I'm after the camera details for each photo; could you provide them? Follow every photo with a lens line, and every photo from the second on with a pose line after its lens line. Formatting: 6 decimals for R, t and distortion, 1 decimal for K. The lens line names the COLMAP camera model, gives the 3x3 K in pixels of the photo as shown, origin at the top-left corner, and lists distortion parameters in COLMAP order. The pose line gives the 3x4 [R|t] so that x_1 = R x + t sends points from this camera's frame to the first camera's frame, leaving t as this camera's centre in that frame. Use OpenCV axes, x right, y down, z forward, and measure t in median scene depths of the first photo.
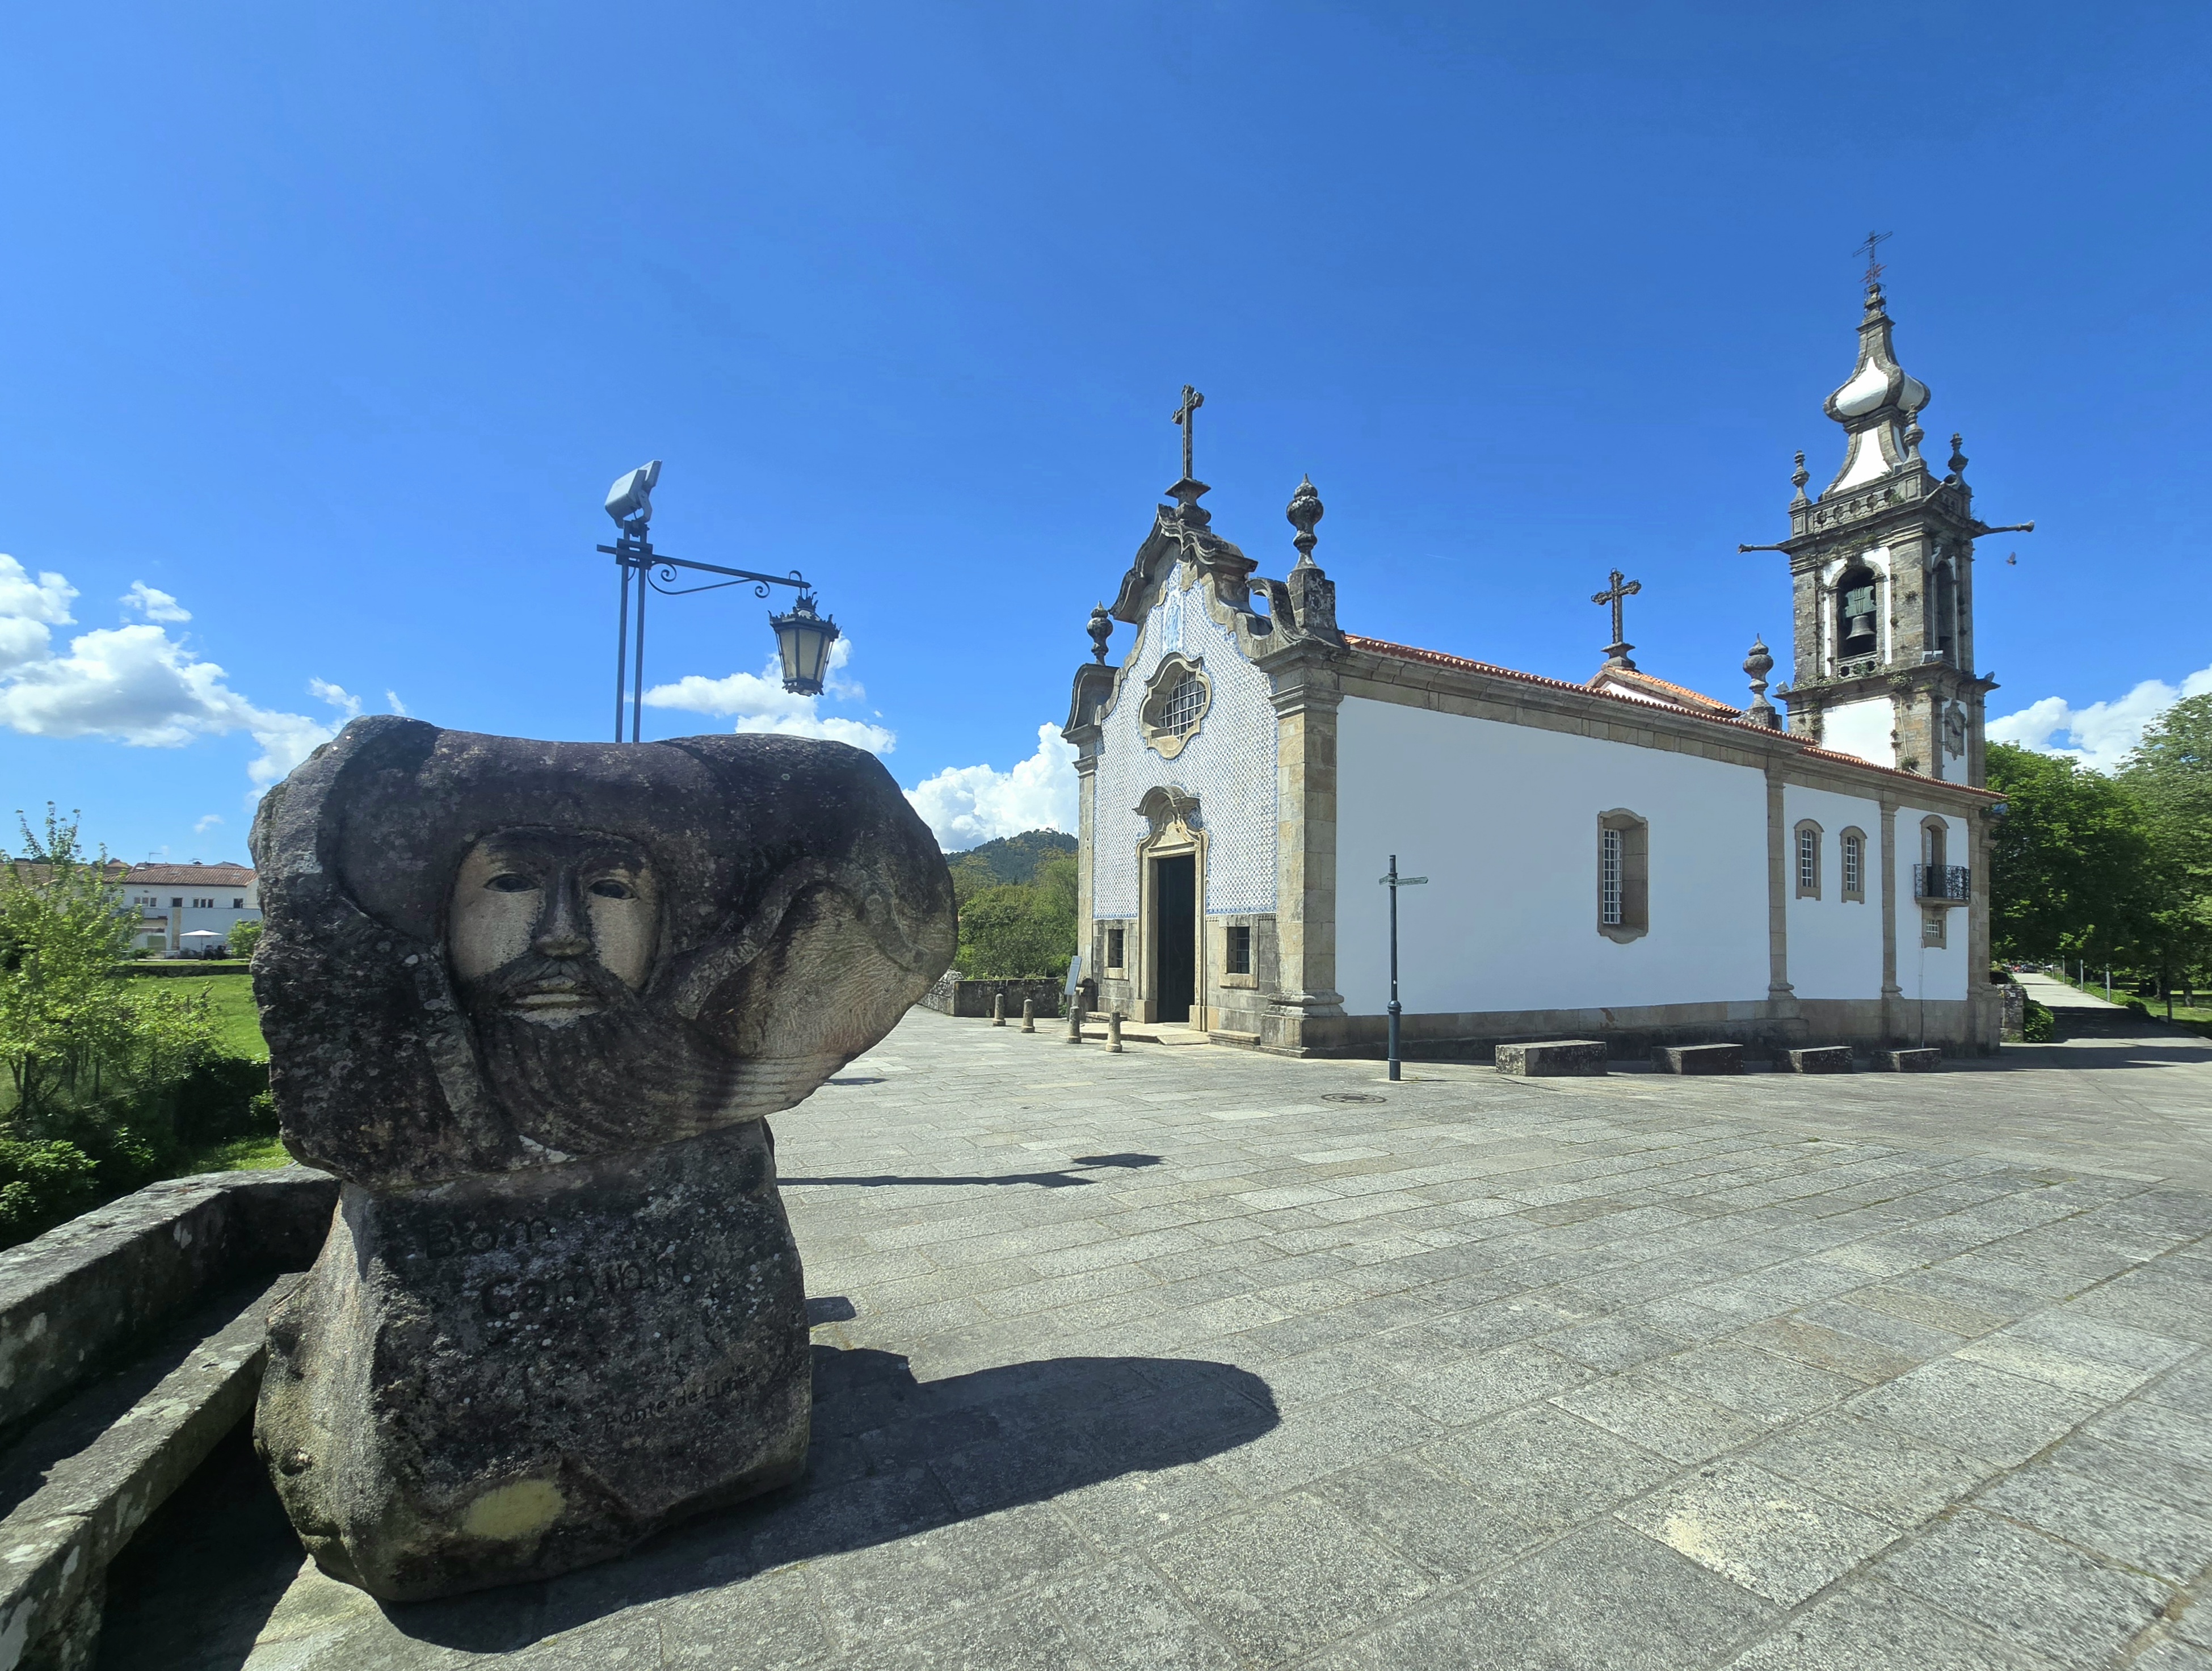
lens RADIAL K [[909.7, 0, 1106.0], [0, 909.7, 835.5], [0, 0, 1]] dist [0.000197, 0.004410]
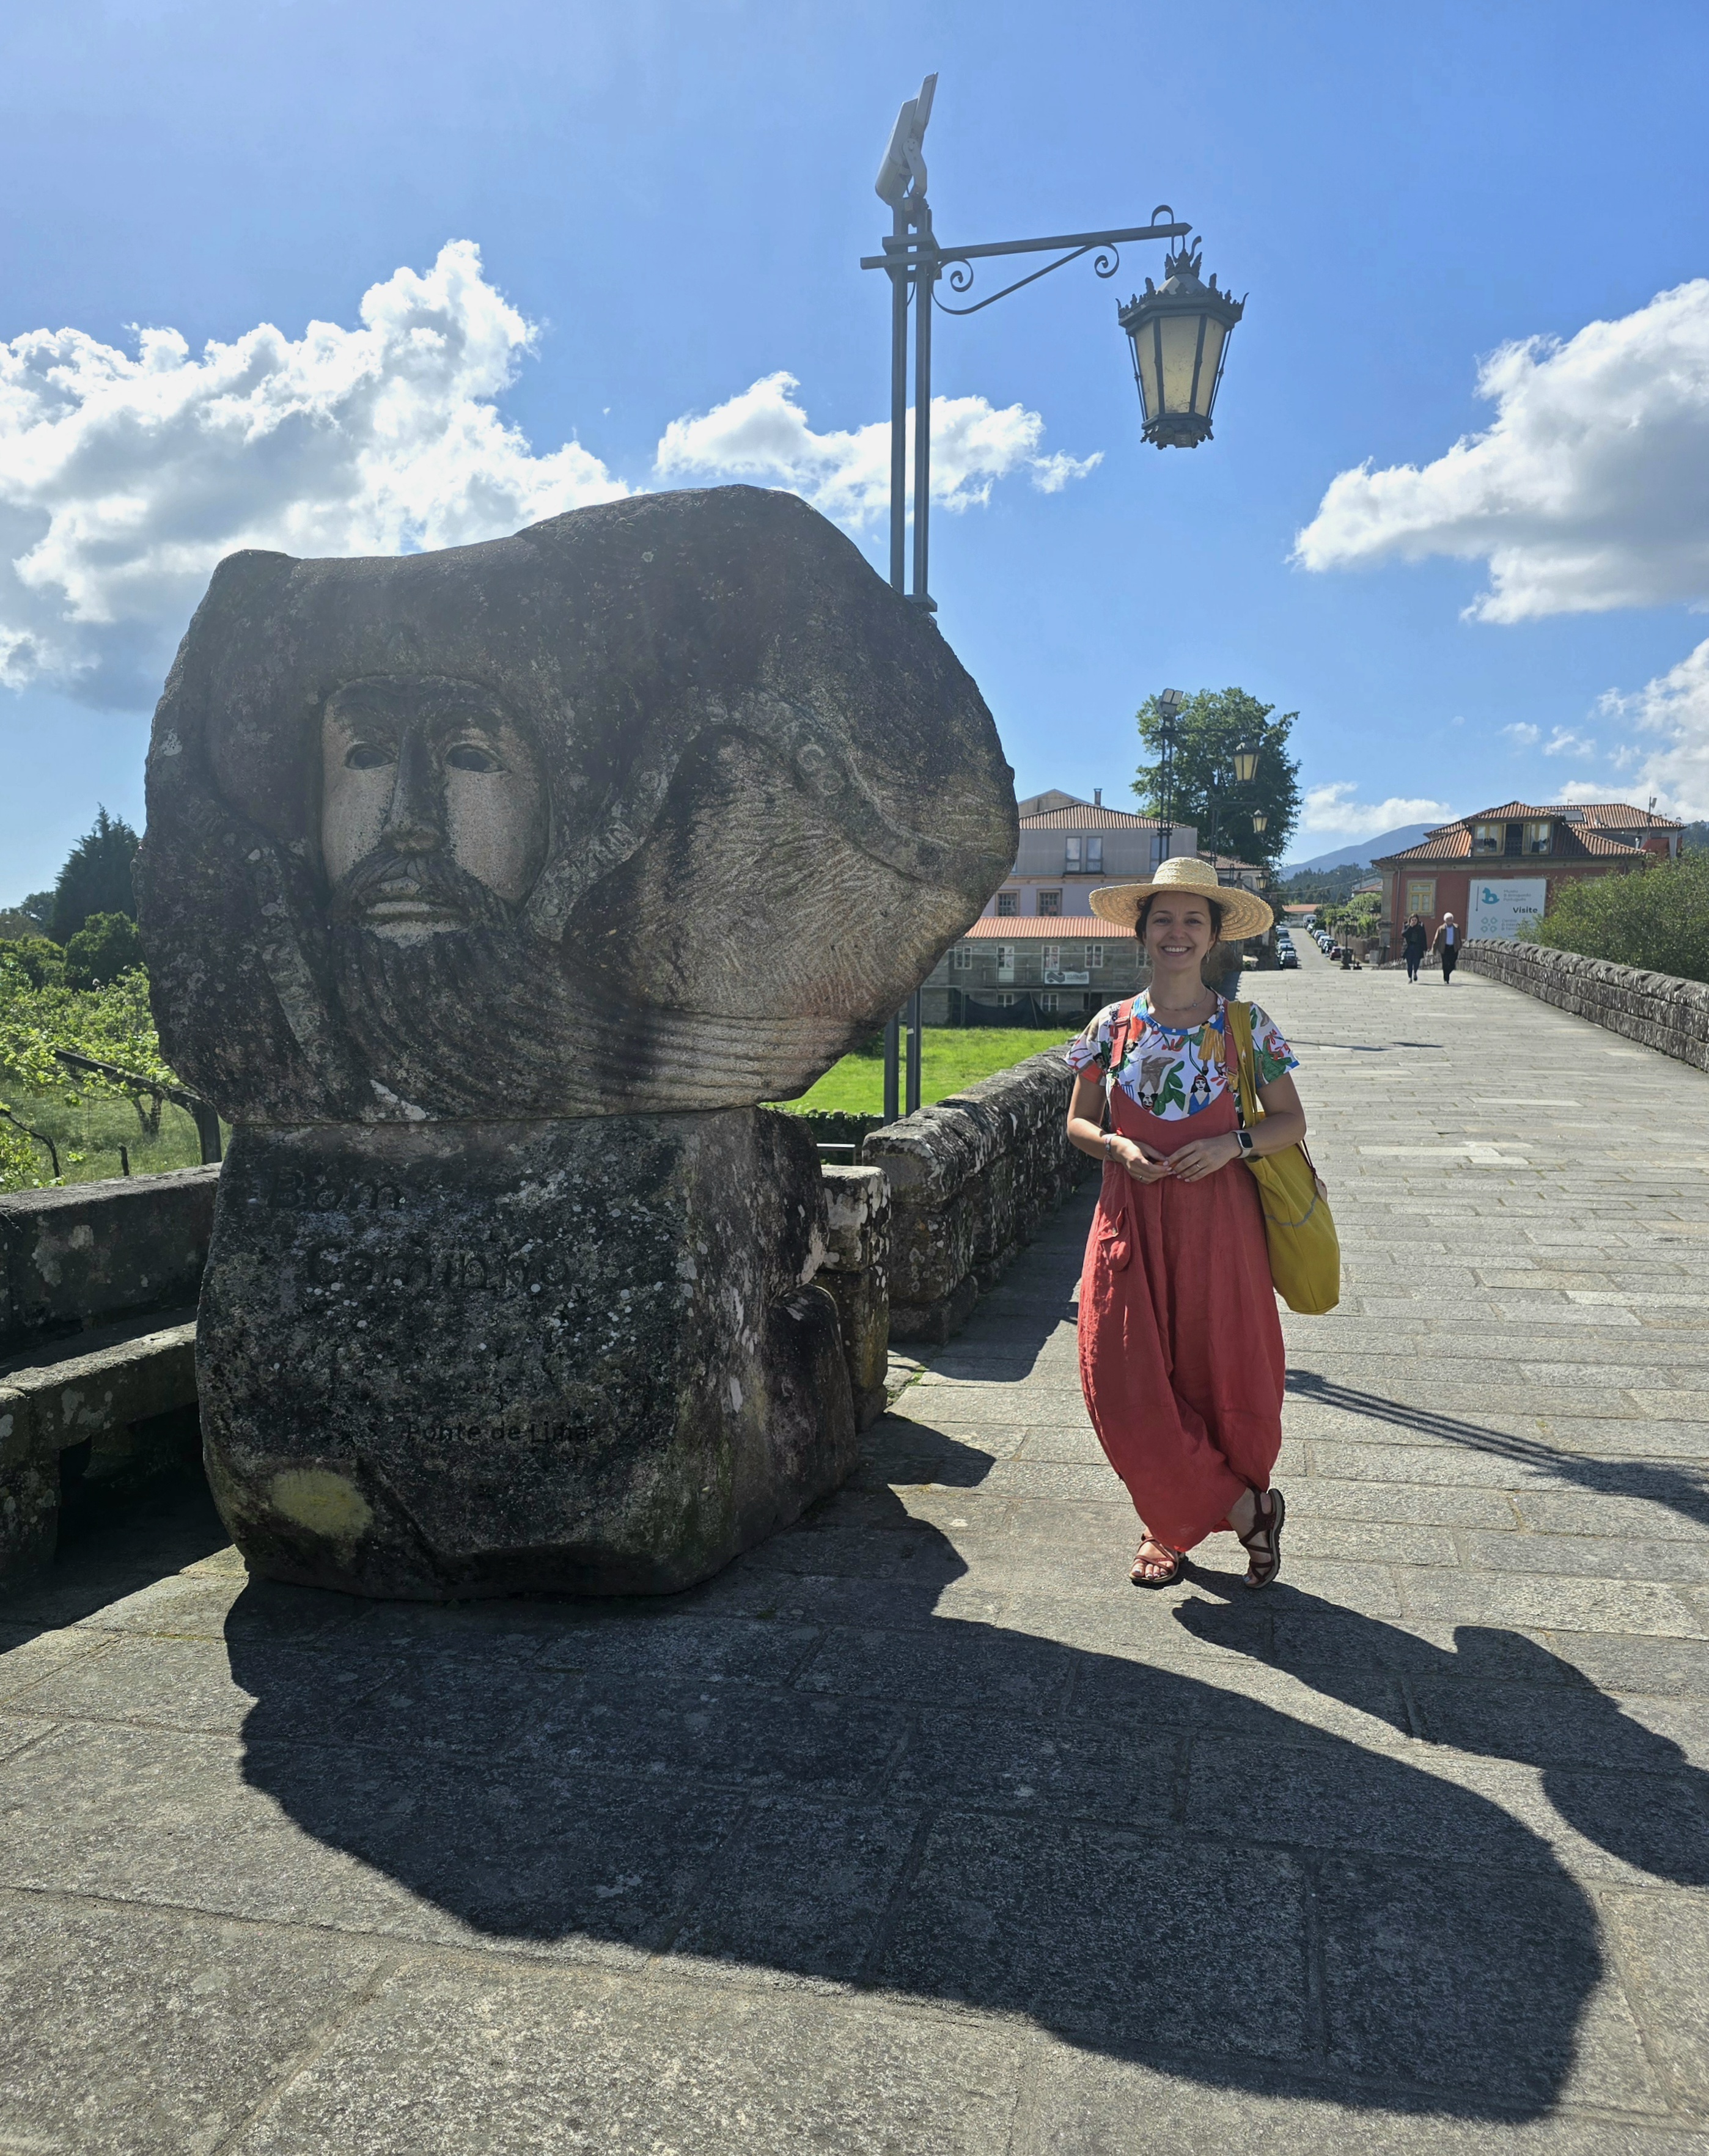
lens RADIAL K [[1649.7, 0, 854.5], [0, 1649.7, 1078.0], [0, 0, 1]] dist [0.086426, -0.002615]
pose [[0.745233, 0.041503, -0.665512, 0.600041], [0.076687, 0.986104, 0.147369, 0.148763], [0.662380, -0.160860, 0.731694, 0.233813]]
